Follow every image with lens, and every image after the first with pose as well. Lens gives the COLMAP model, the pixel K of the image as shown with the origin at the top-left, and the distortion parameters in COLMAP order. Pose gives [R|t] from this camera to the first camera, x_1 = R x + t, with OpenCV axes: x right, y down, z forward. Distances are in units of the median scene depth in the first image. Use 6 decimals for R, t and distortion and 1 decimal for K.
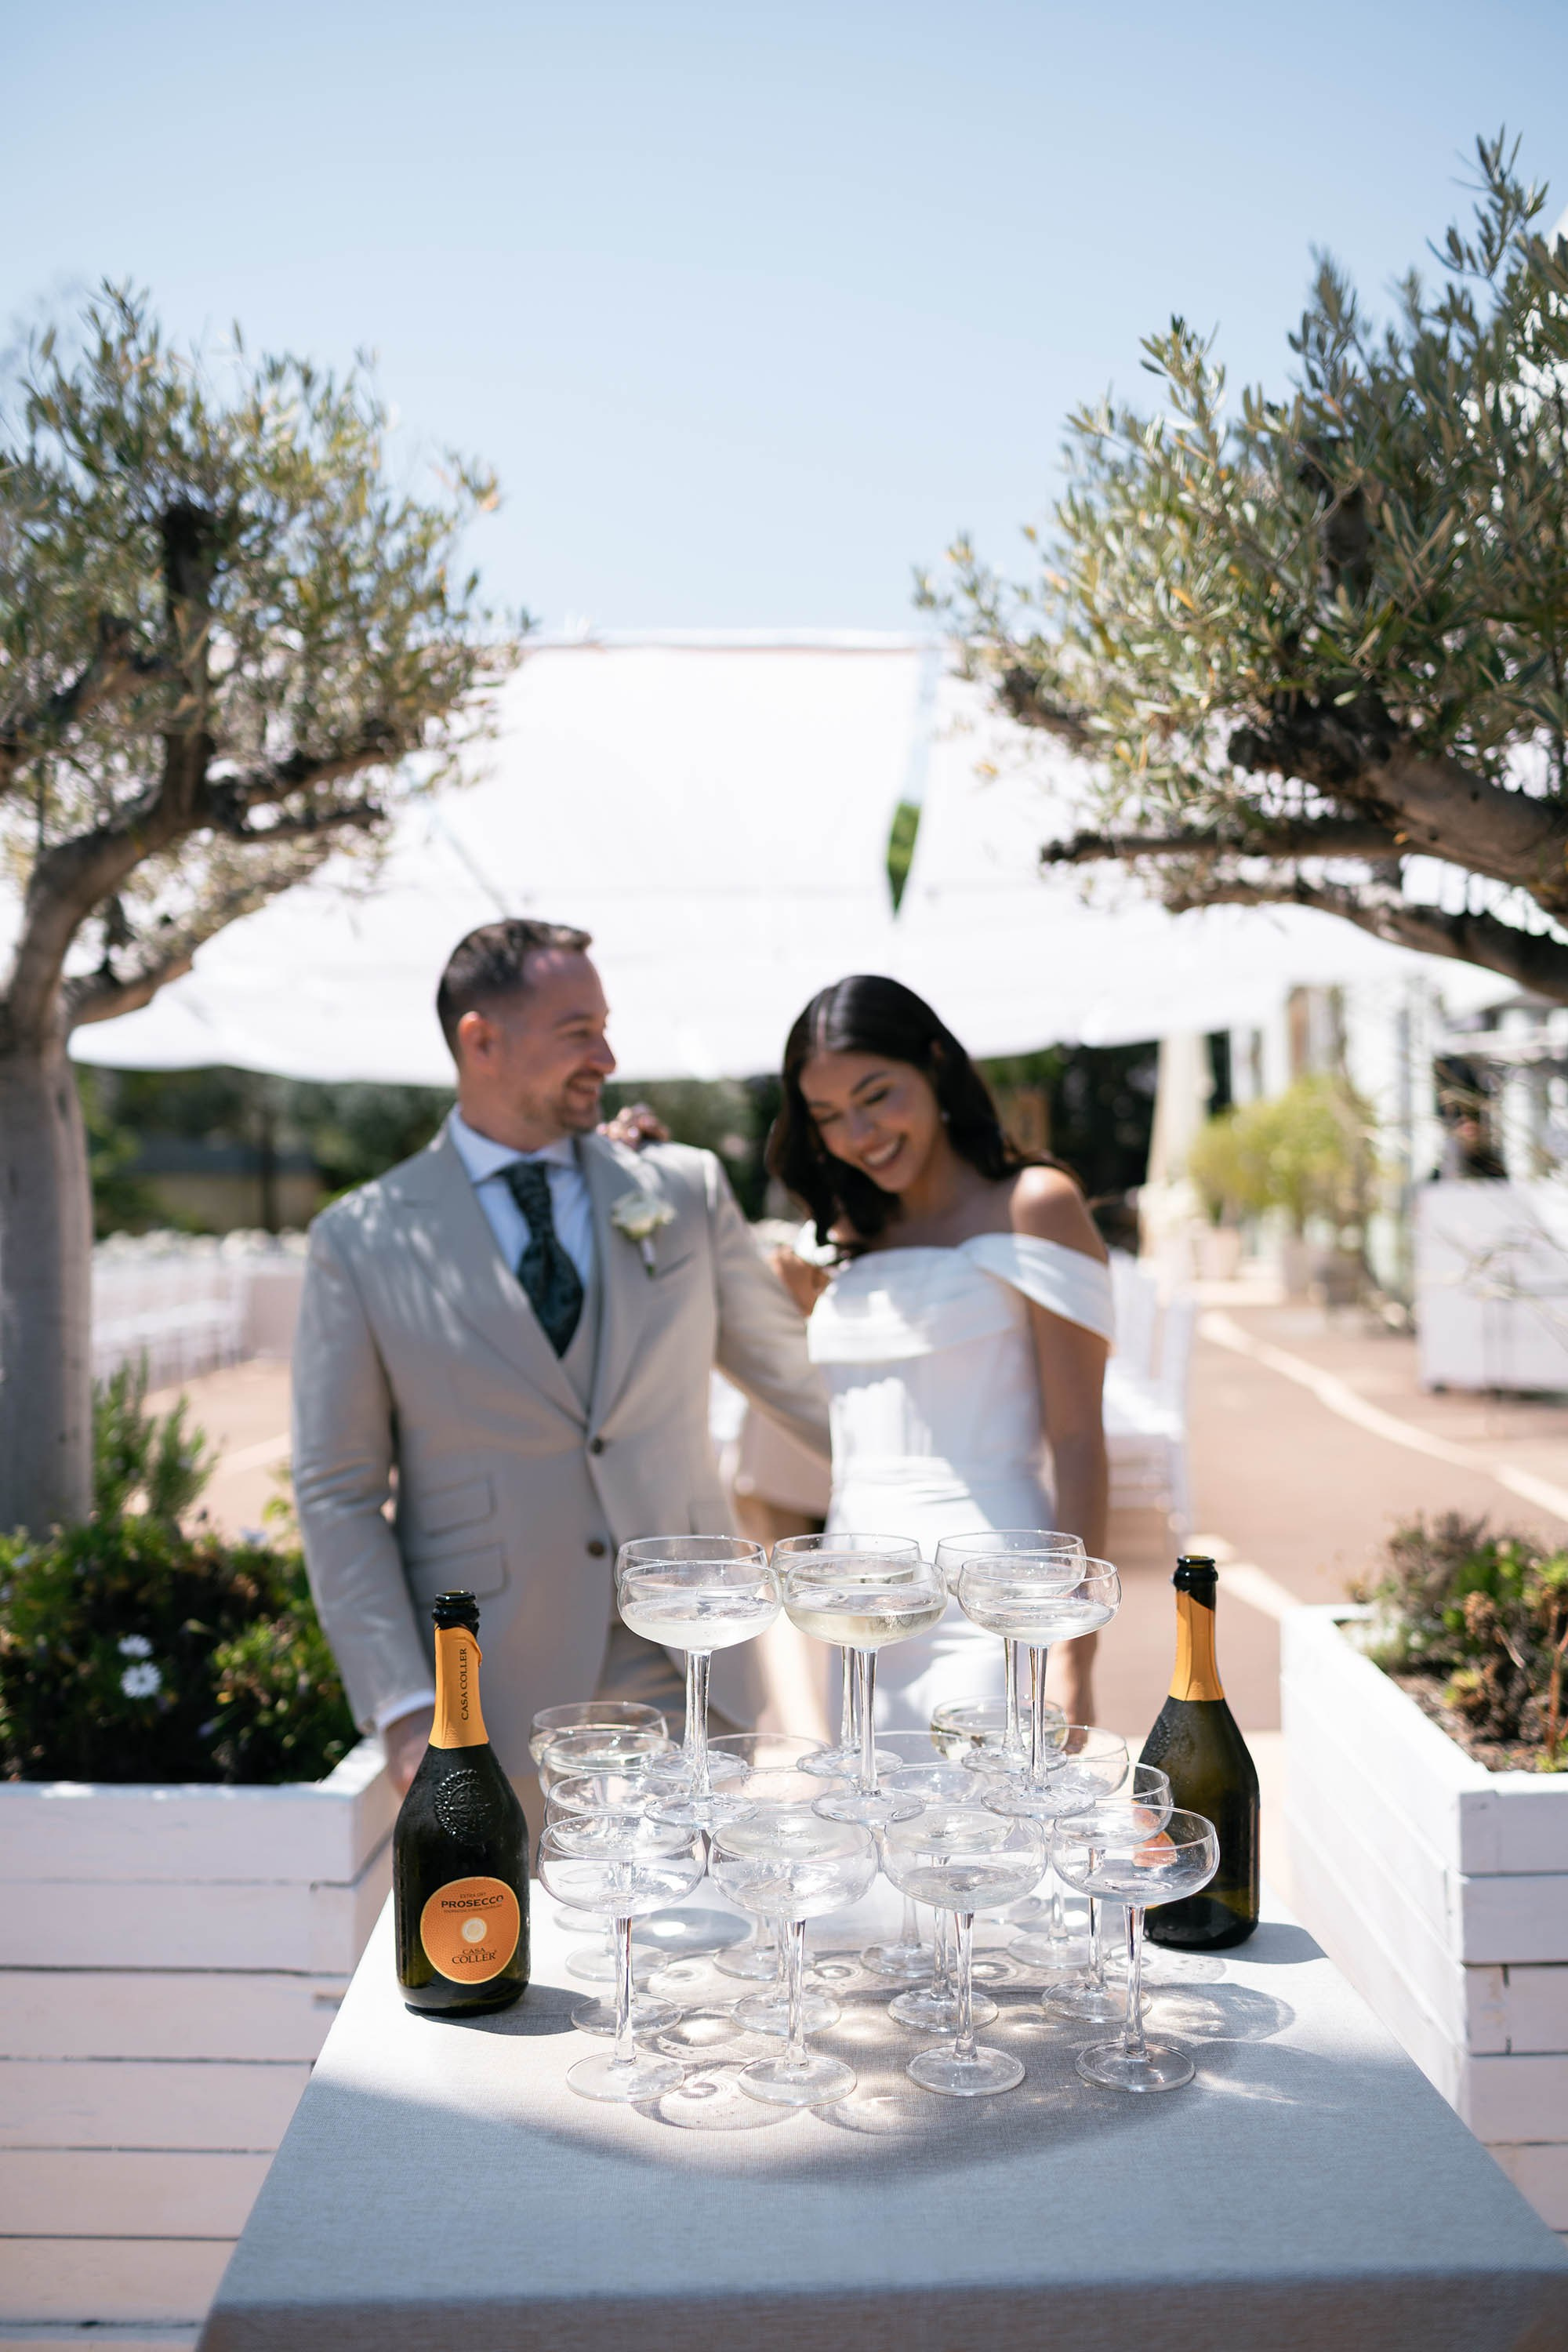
lens RADIAL K [[2444.0, 0, 762.8], [0, 2444.0, 1133.4], [0, 0, 1]] dist [-0.045611, 0.000000]
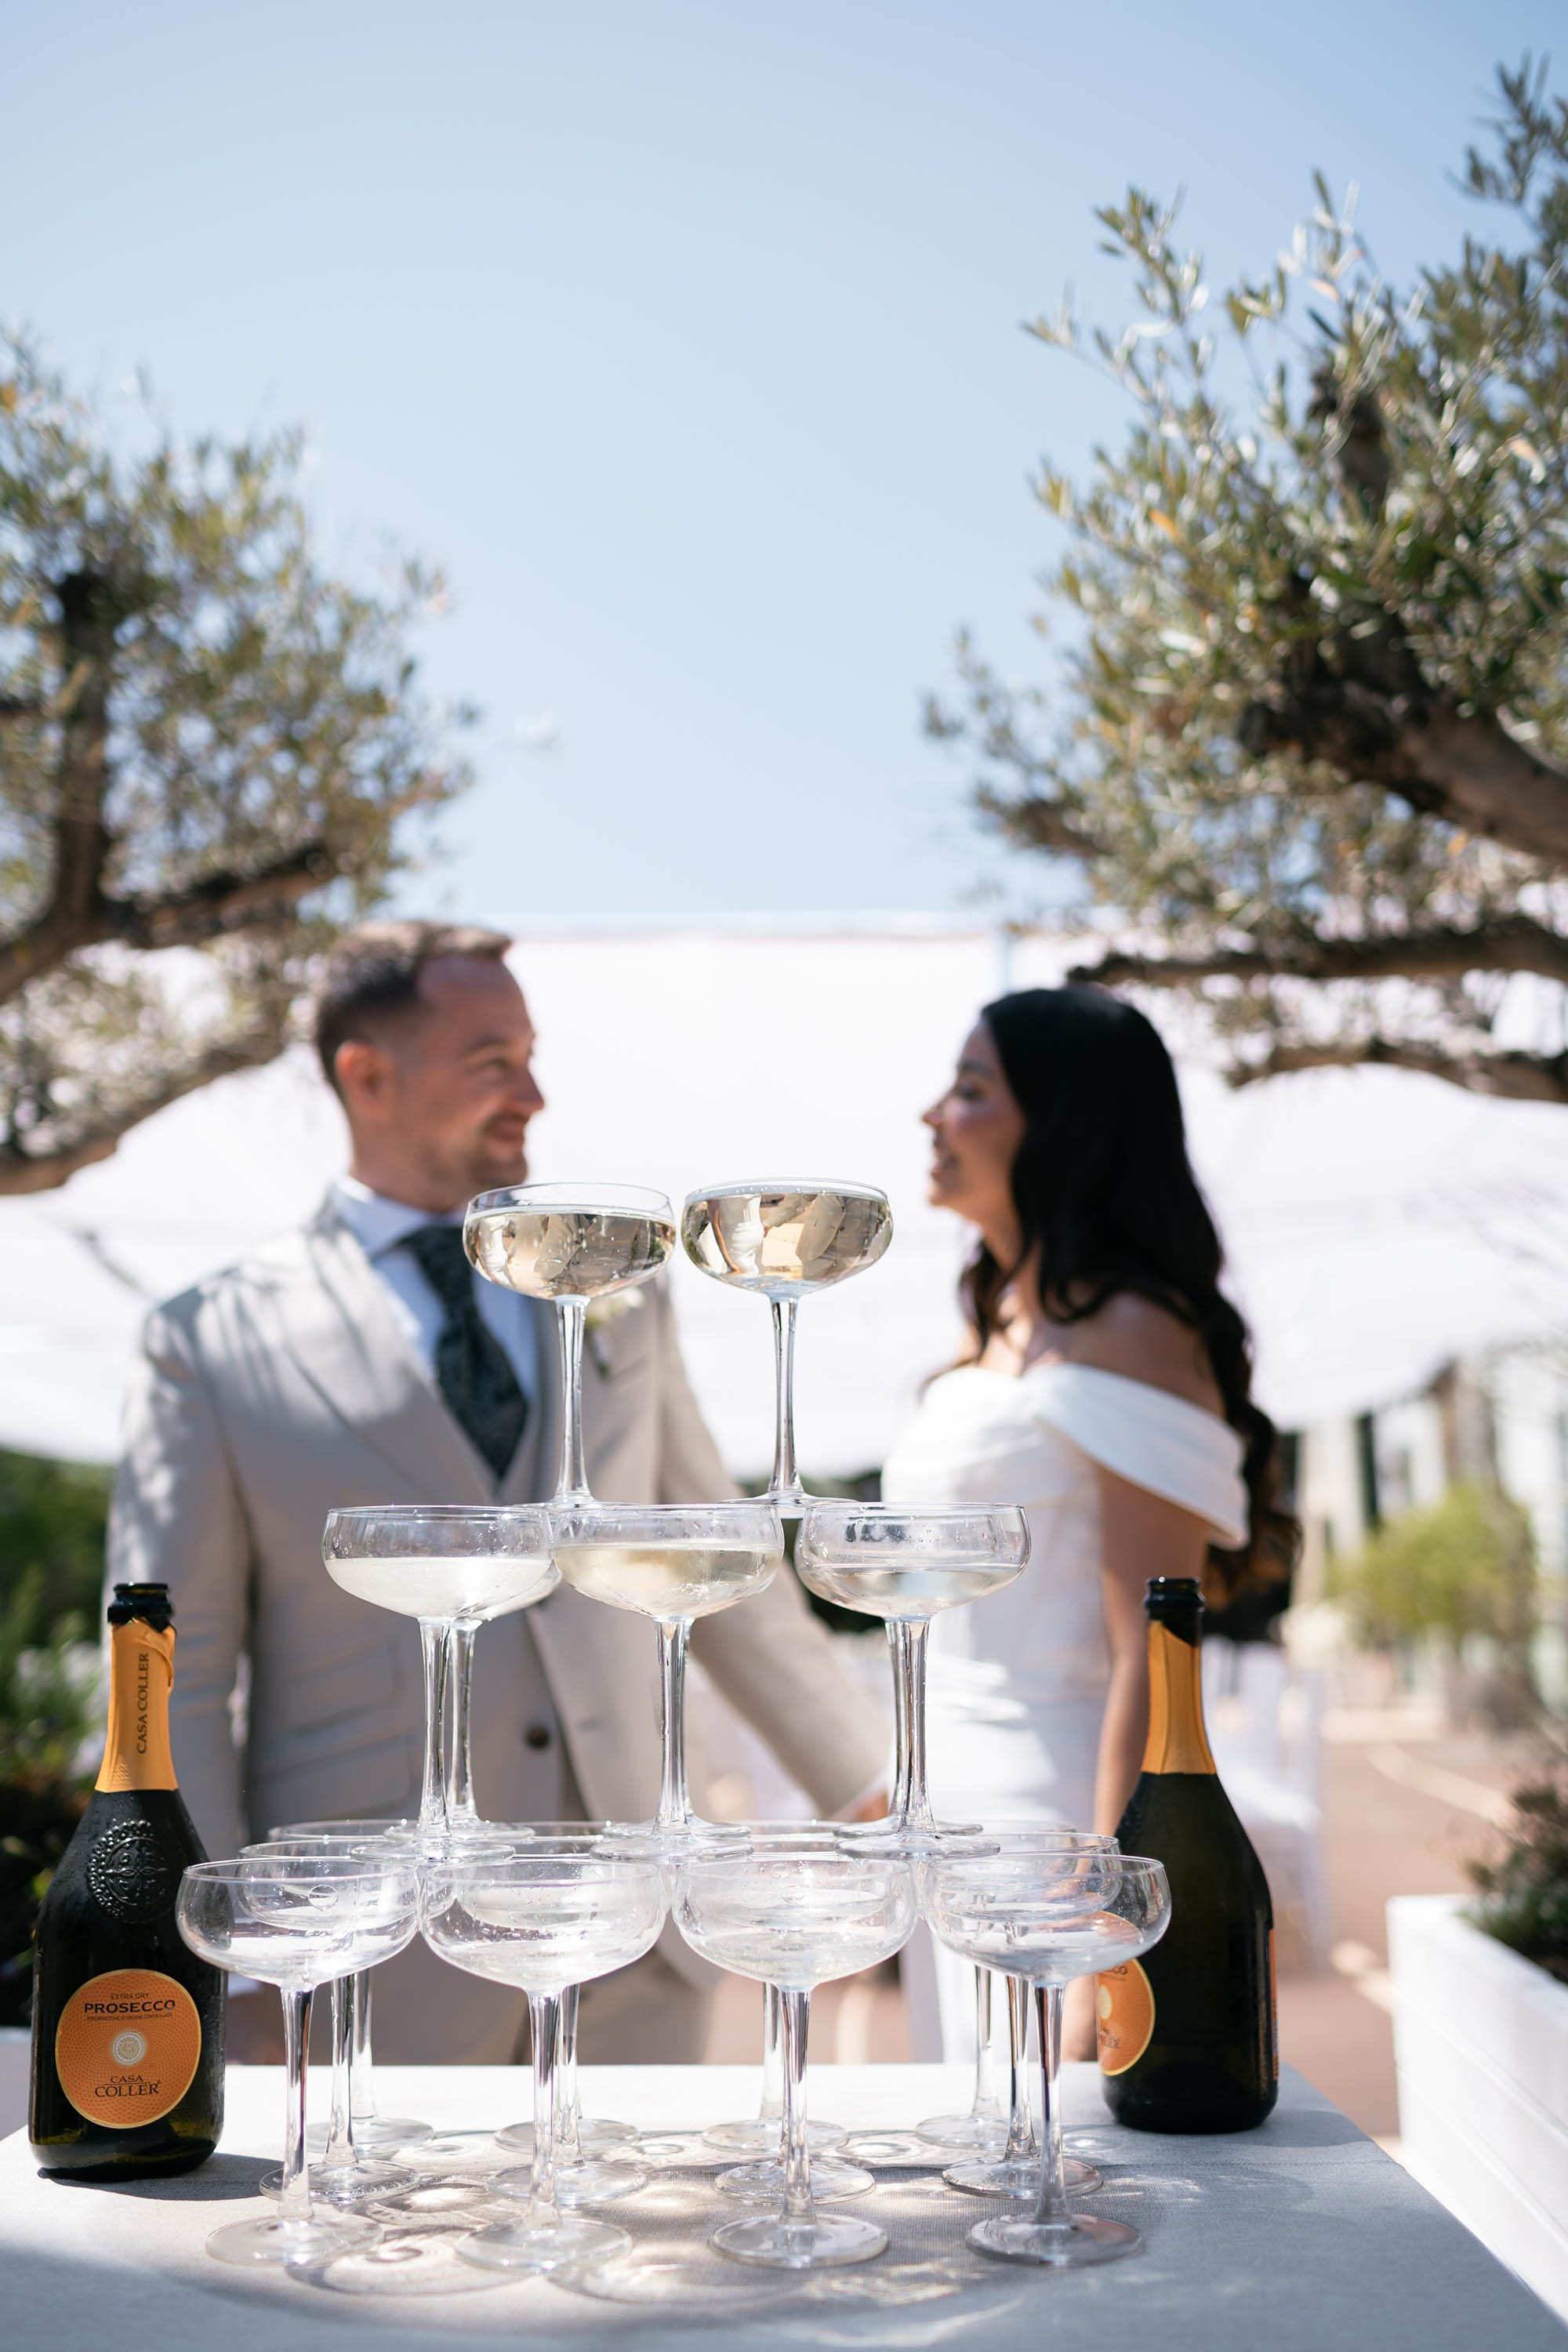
lens RADIAL K [[2444.0, 0, 783.7], [0, 2444.0, 1173.0], [0, 0, 1]] dist [-0.045611, 0.000000]
pose [[0.998203, -0.009798, -0.059116, 0.089606], [-0.001924, 0.980790, -0.195058, 0.167943], [0.059891, 0.194821, 0.979009, 0.213462]]
